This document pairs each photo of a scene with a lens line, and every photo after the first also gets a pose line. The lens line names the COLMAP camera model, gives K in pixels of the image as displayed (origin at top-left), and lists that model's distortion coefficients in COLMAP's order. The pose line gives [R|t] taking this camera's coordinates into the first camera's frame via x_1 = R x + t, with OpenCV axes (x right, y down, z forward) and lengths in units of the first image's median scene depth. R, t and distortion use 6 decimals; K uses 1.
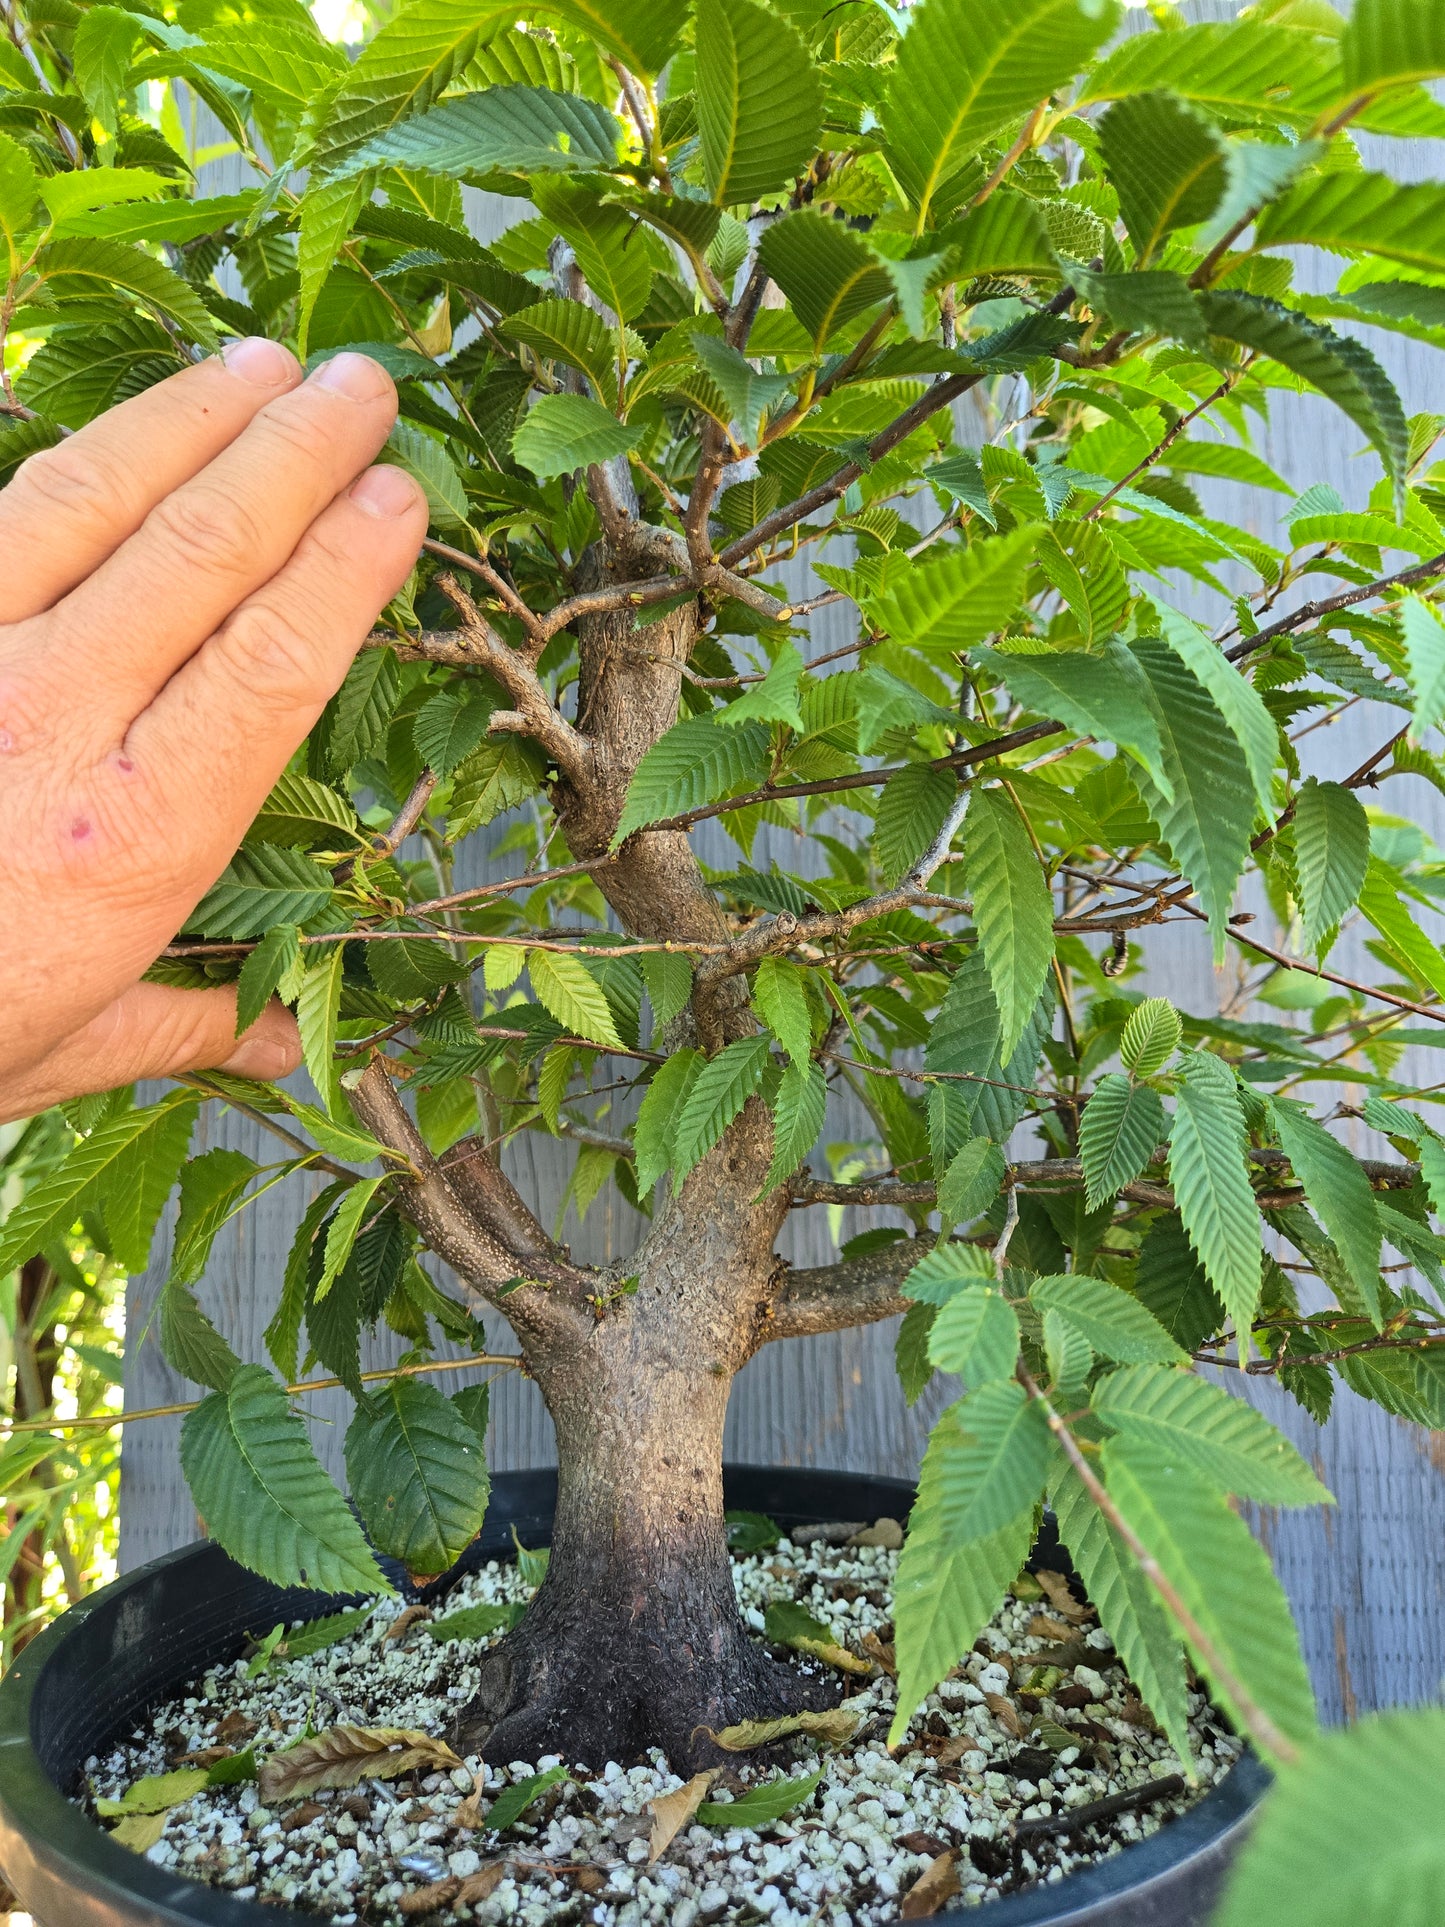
lens RADIAL K [[1296.2, 0, 721.1], [0, 1296.2, 952.8], [0, 0, 1]] dist [0.038309, -0.046784]
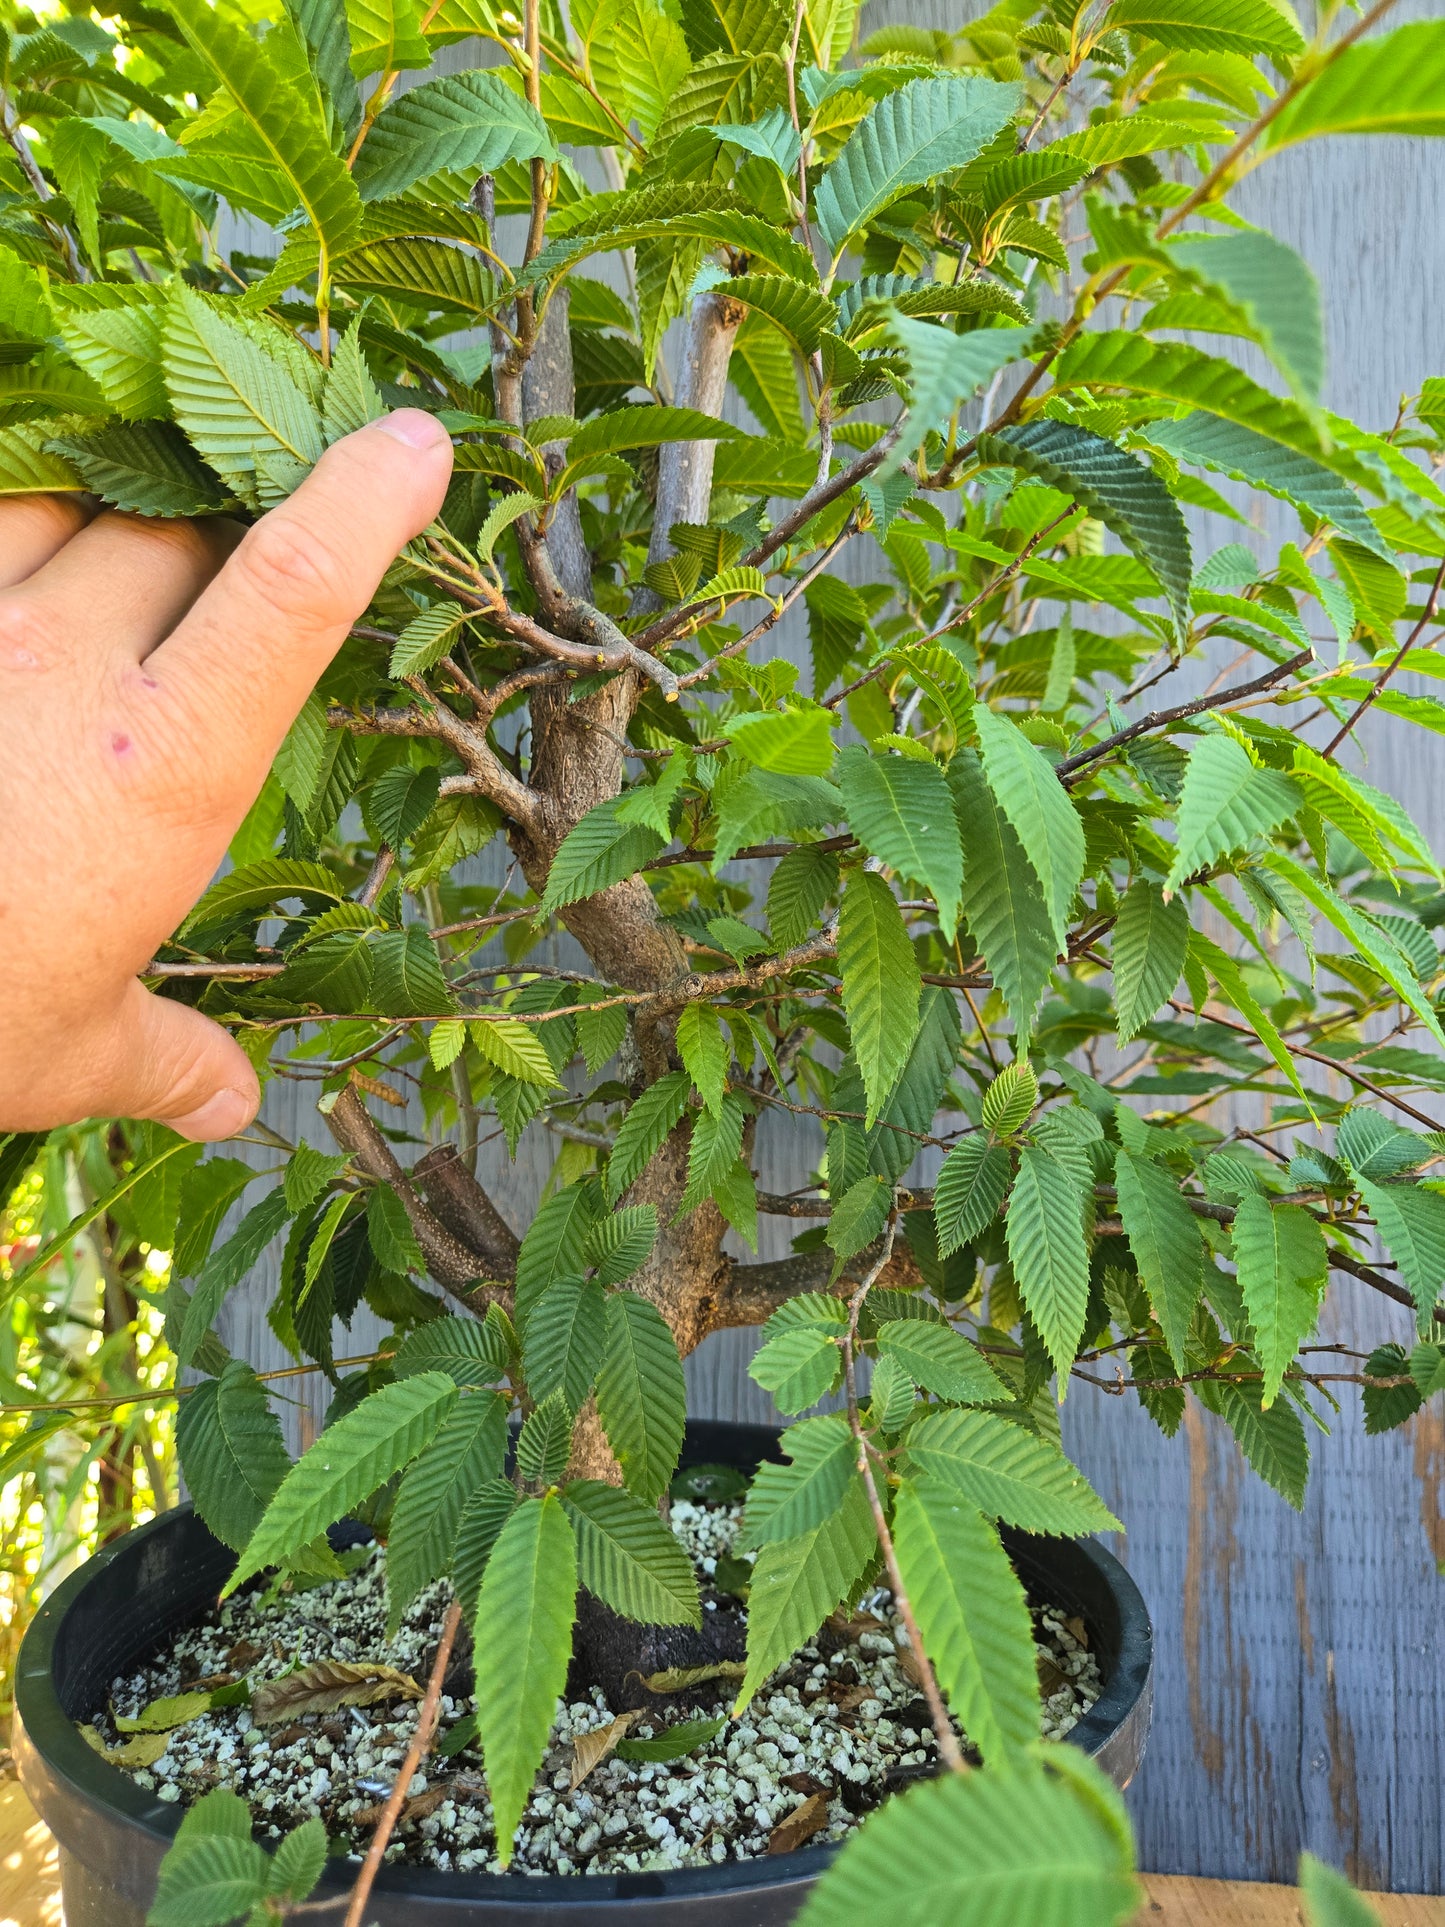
lens RADIAL K [[1291.9, 0, 734.5], [0, 1291.9, 964.6], [0, 0, 1]] dist [0.034599, -0.034163]
pose [[0.998747, 0.006026, -0.049685, 0.123923], [-0.002347, 0.997272, 0.073775, -0.107831], [0.049994, -0.073566, 0.996036, -0.084923]]
